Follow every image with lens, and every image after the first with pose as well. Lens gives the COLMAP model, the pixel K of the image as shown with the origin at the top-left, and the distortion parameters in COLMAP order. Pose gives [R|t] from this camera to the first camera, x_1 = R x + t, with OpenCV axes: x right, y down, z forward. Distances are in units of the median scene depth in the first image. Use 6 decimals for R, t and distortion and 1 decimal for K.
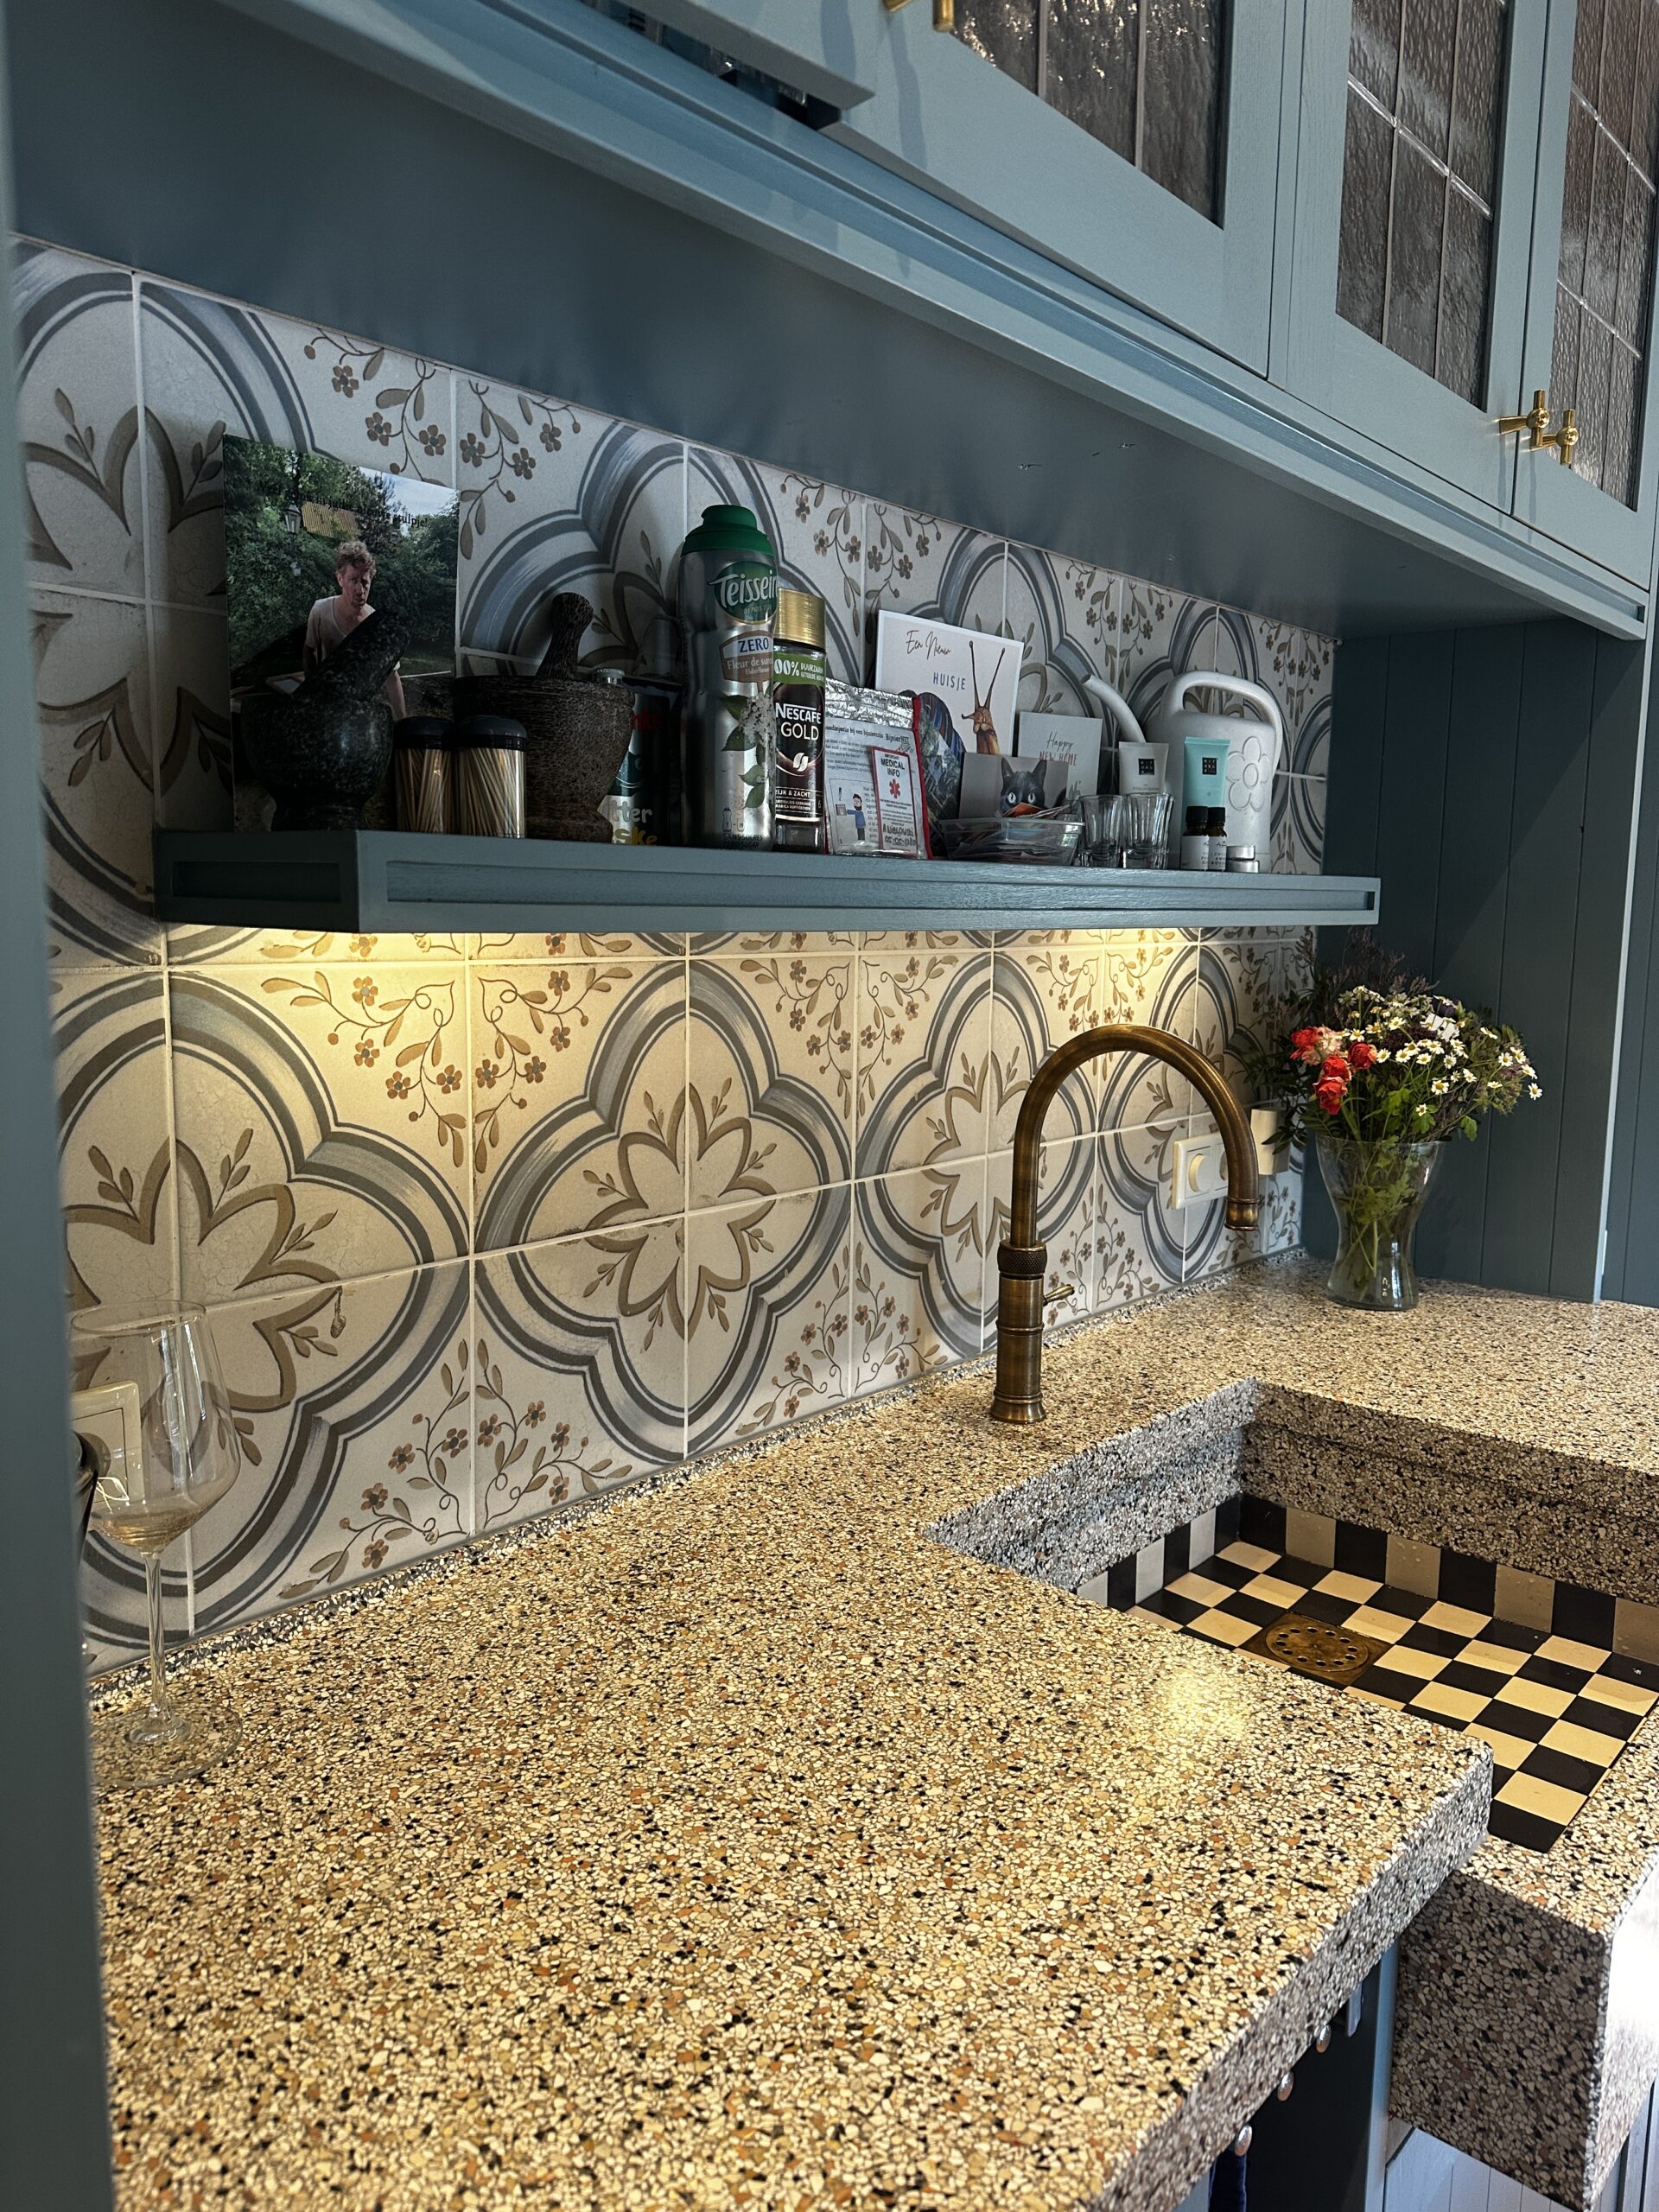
lens RADIAL K [[1540.4, 0, 827.3], [0, 1540.4, 1108.2], [0, 0, 1]] dist [0.191760, -0.416057]
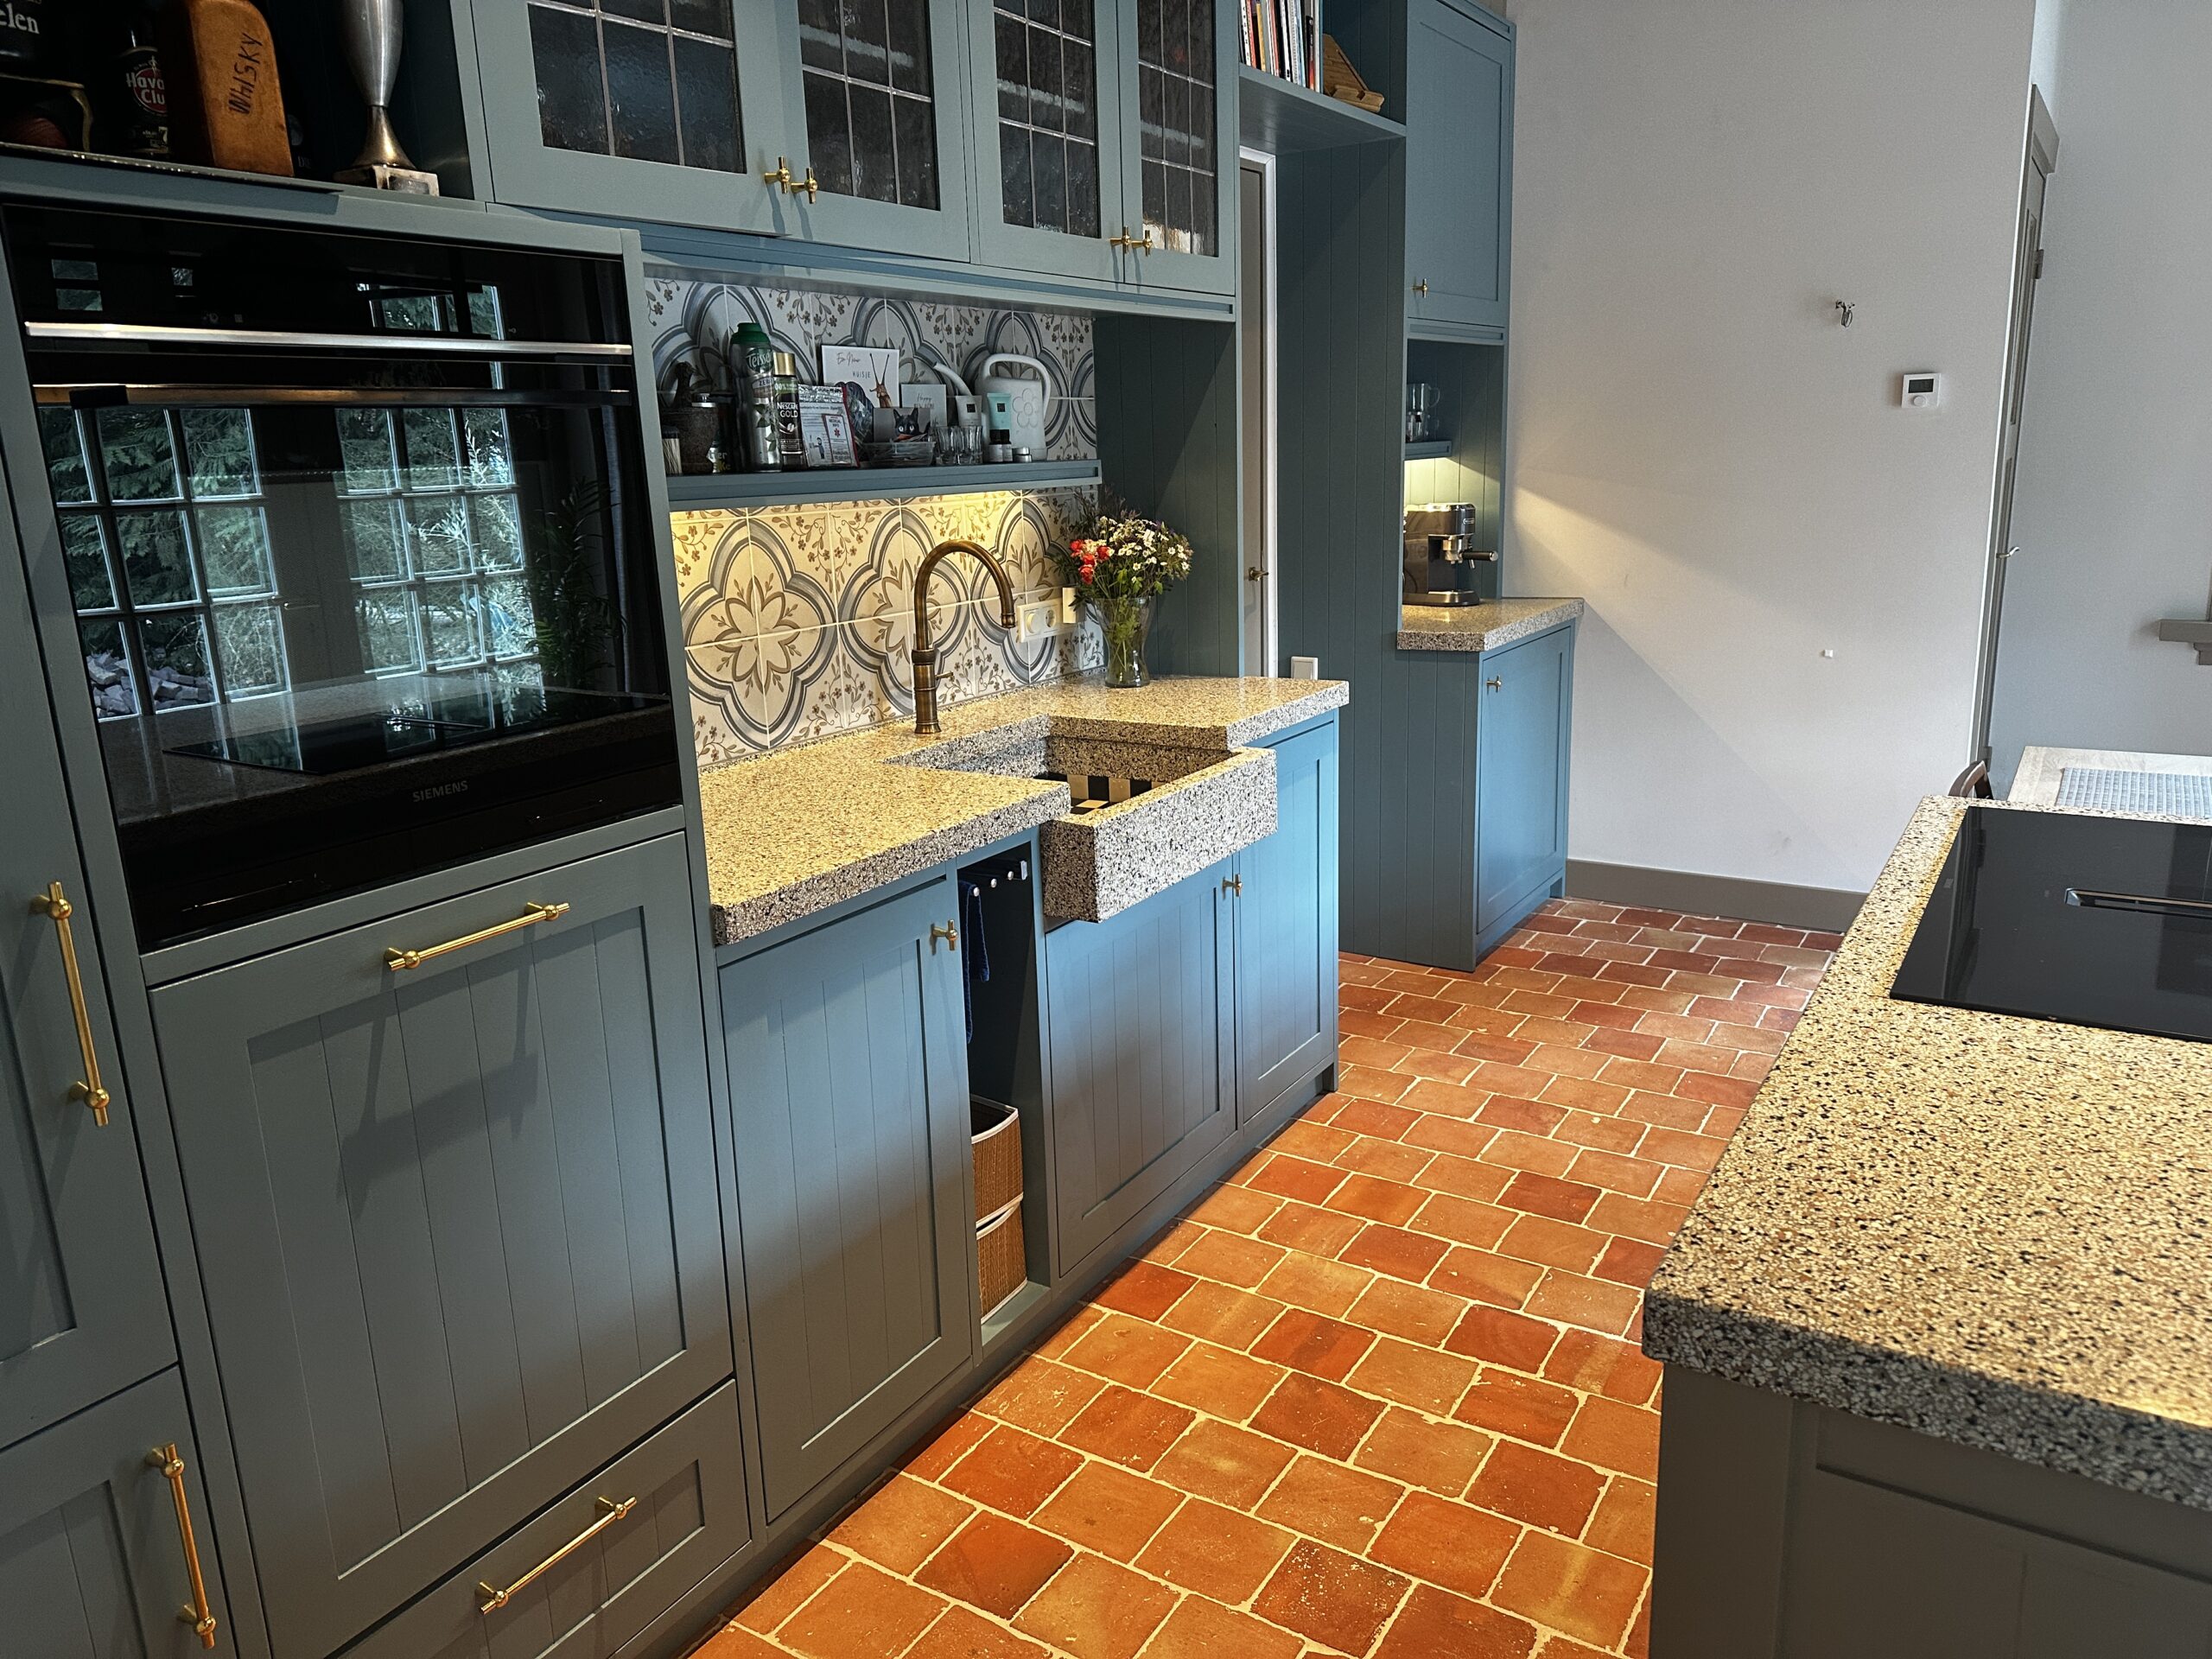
lens RADIAL K [[1532.2, 0, 1102.7], [0, 1532.2, 818.6], [0, 0, 1]] dist [0.184941, -0.371087]
pose [[0.985825, -0.084605, 0.144882, 0.048884], [0.069494, 0.991896, 0.106364, 0.121075], [-0.152707, -0.094788, 0.983715, -1.225372]]
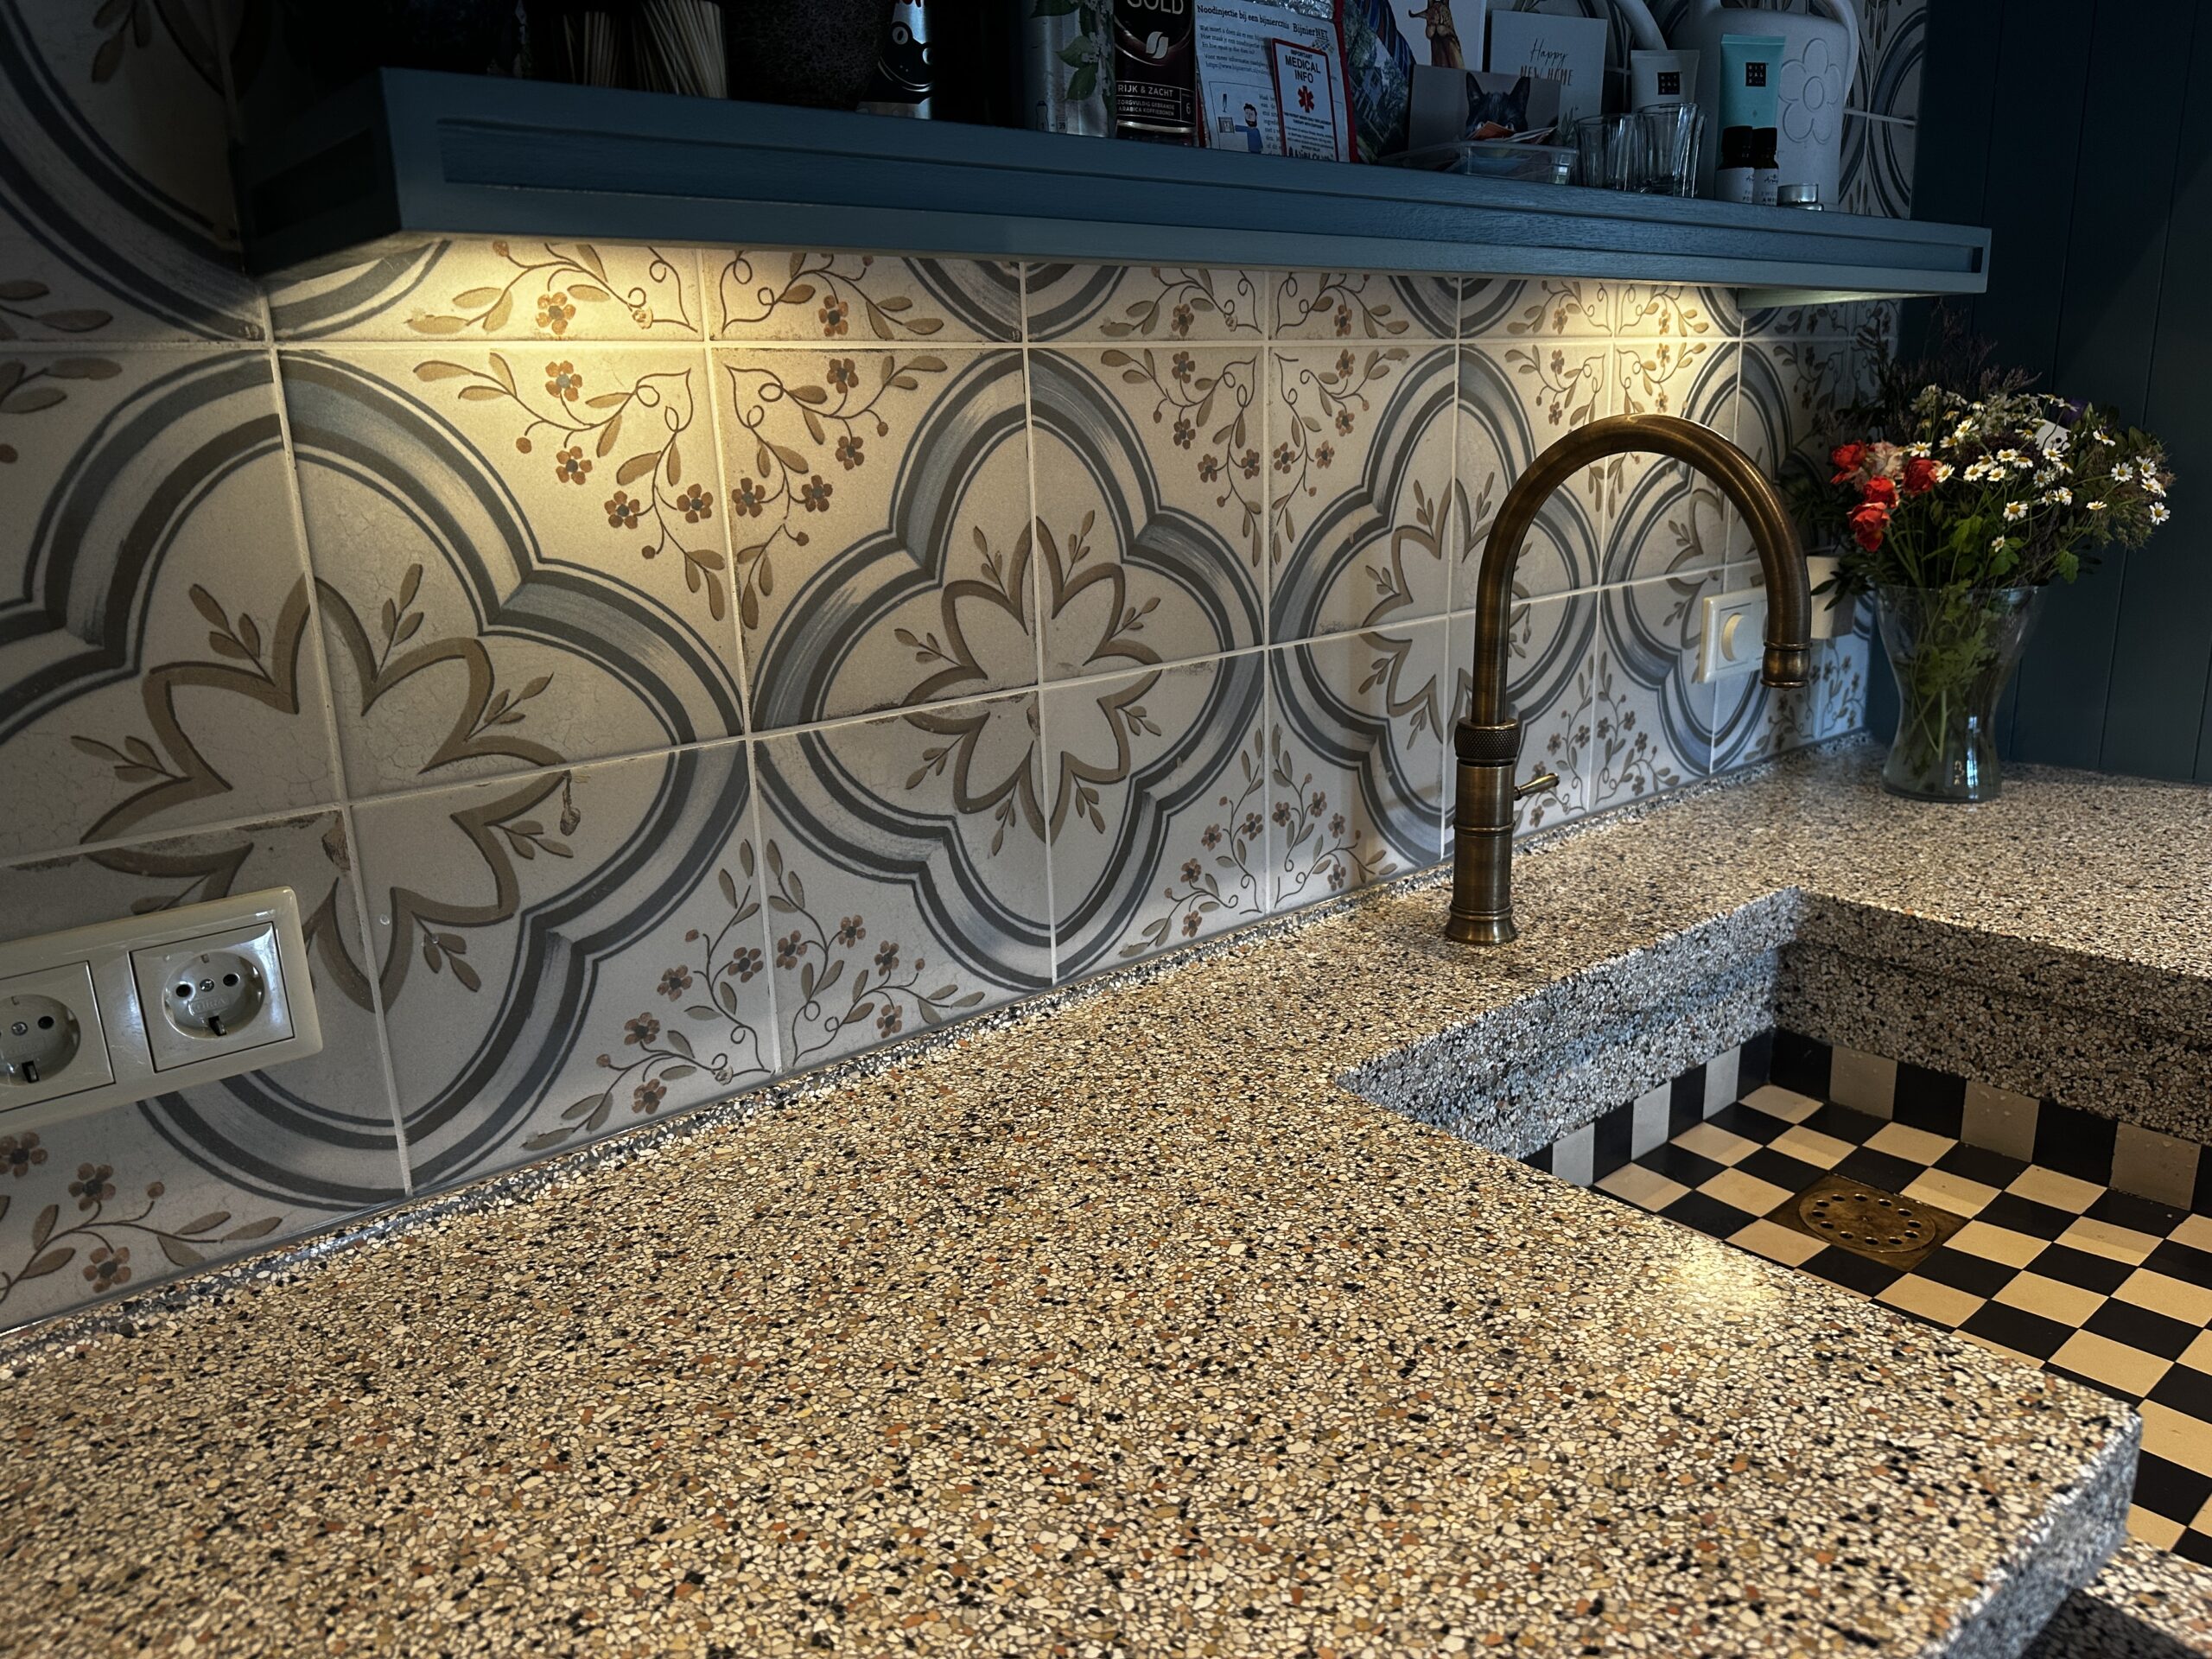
lens RADIAL K [[1540.4, 0, 1099.4], [0, 1540.4, 832.4], [0, 0, 1]] dist [0.191760, -0.416057]
pose [[0.987618, -0.008192, -0.156665, 0.060301], [0.028613, 0.991291, 0.128542, 0.039909], [0.154248, -0.131433, 0.979251, 0.208433]]
